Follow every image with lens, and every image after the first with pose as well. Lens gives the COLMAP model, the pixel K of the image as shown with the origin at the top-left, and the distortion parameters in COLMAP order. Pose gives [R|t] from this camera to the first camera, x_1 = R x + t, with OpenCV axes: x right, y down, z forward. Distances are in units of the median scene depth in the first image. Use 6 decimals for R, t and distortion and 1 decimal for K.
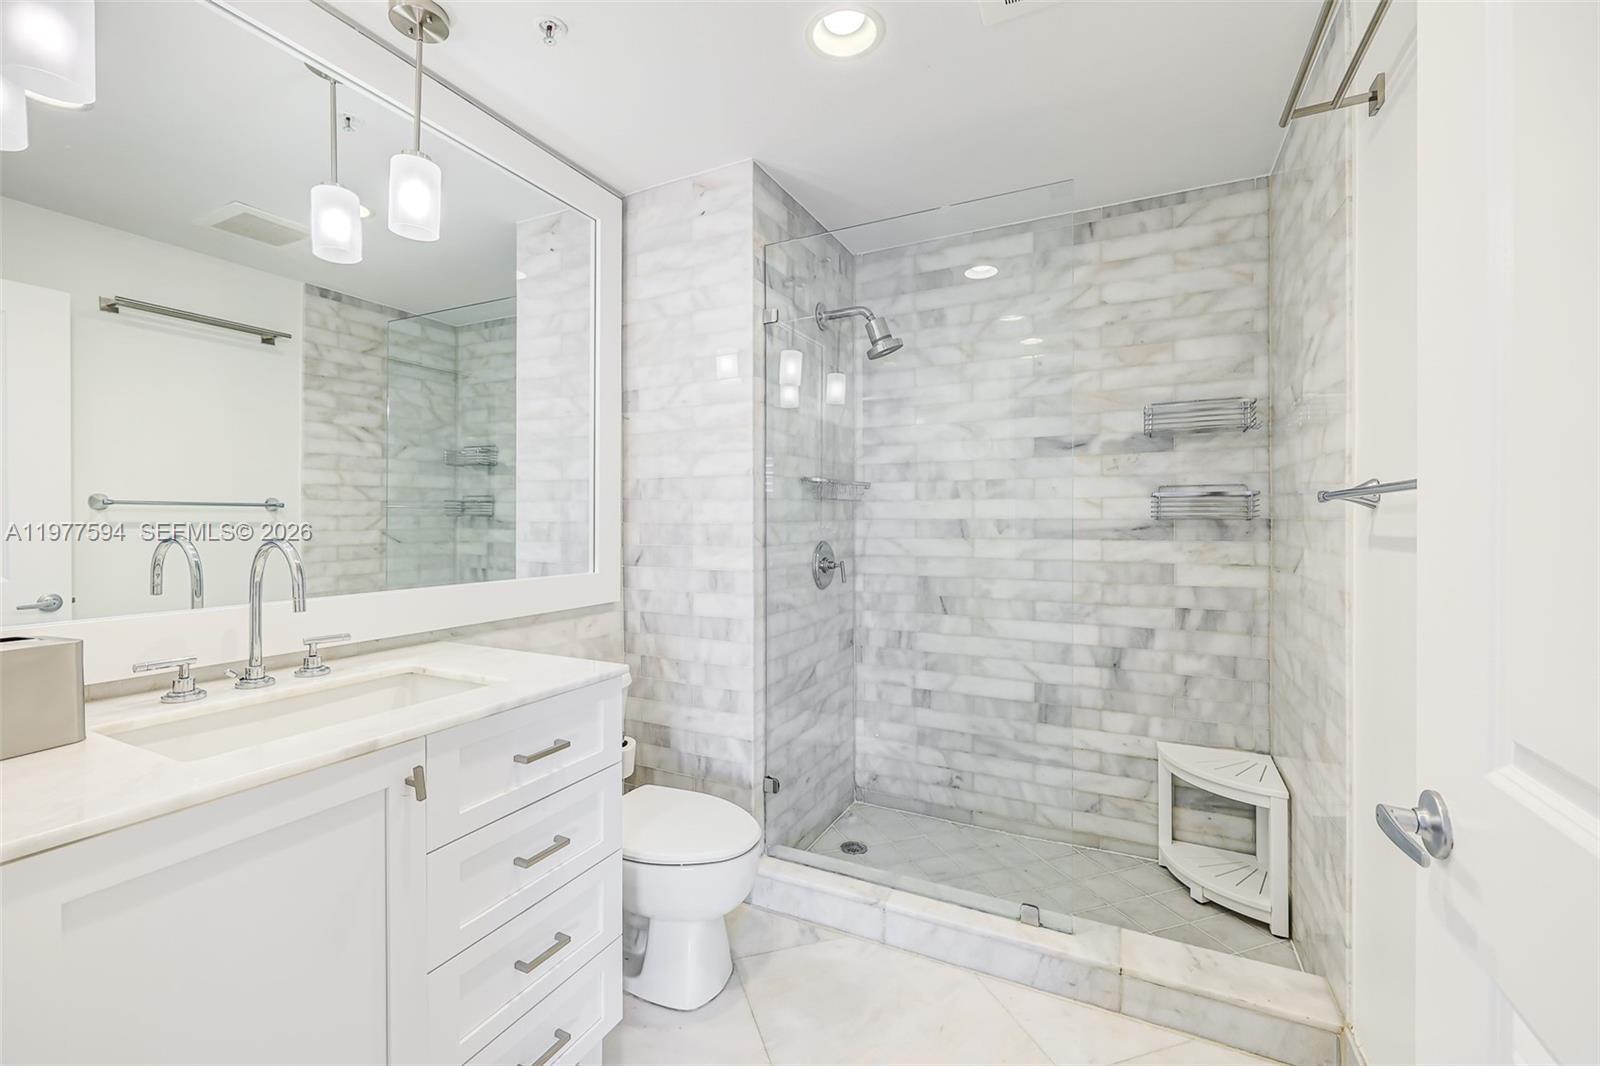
lens RADIAL K [[677.9, 0, 802.1], [0, 677.9, 529.2], [0, 0, 1]] dist [-0.000446, 0.000424]
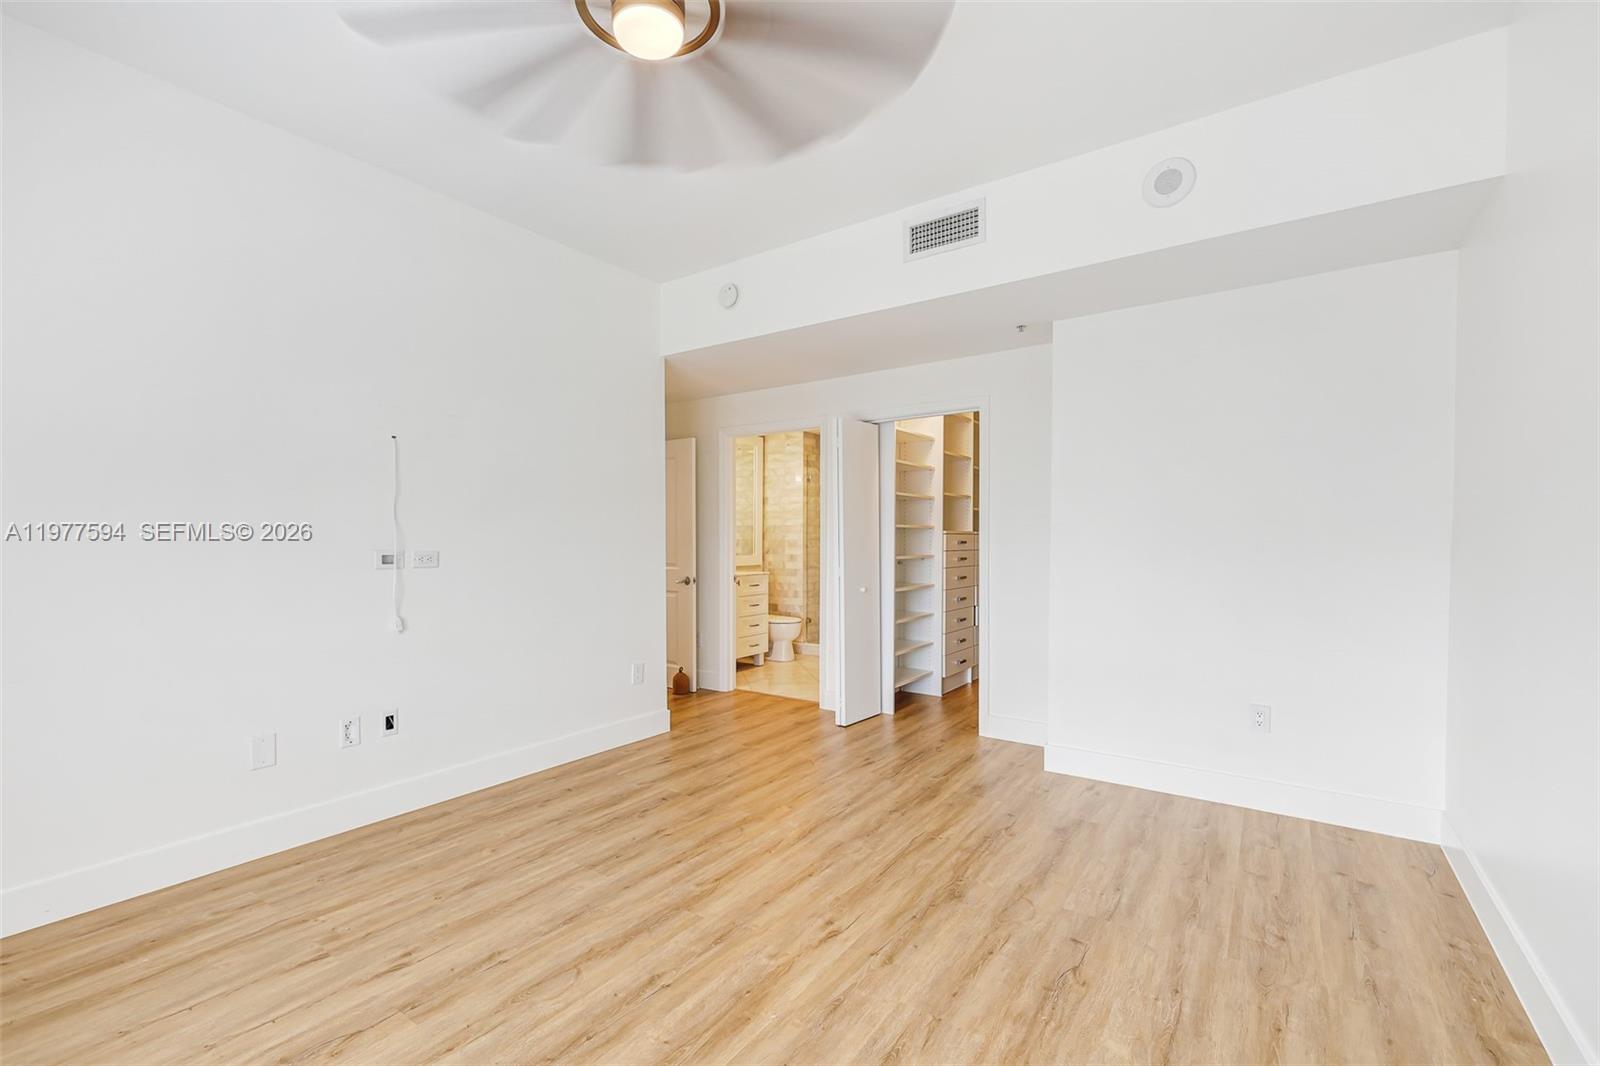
lens RADIAL K [[677.9, 0, 796.1], [0, 677.9, 538.6], [0, 0, 1]] dist [-0.000446, 0.000424]
pose [[0.989022, 0.003312, -0.147731, 0.367245], [-0.004756, 0.999944, -0.009426, 0.013252], [0.147692, 0.010025, 0.988983, -2.181052]]
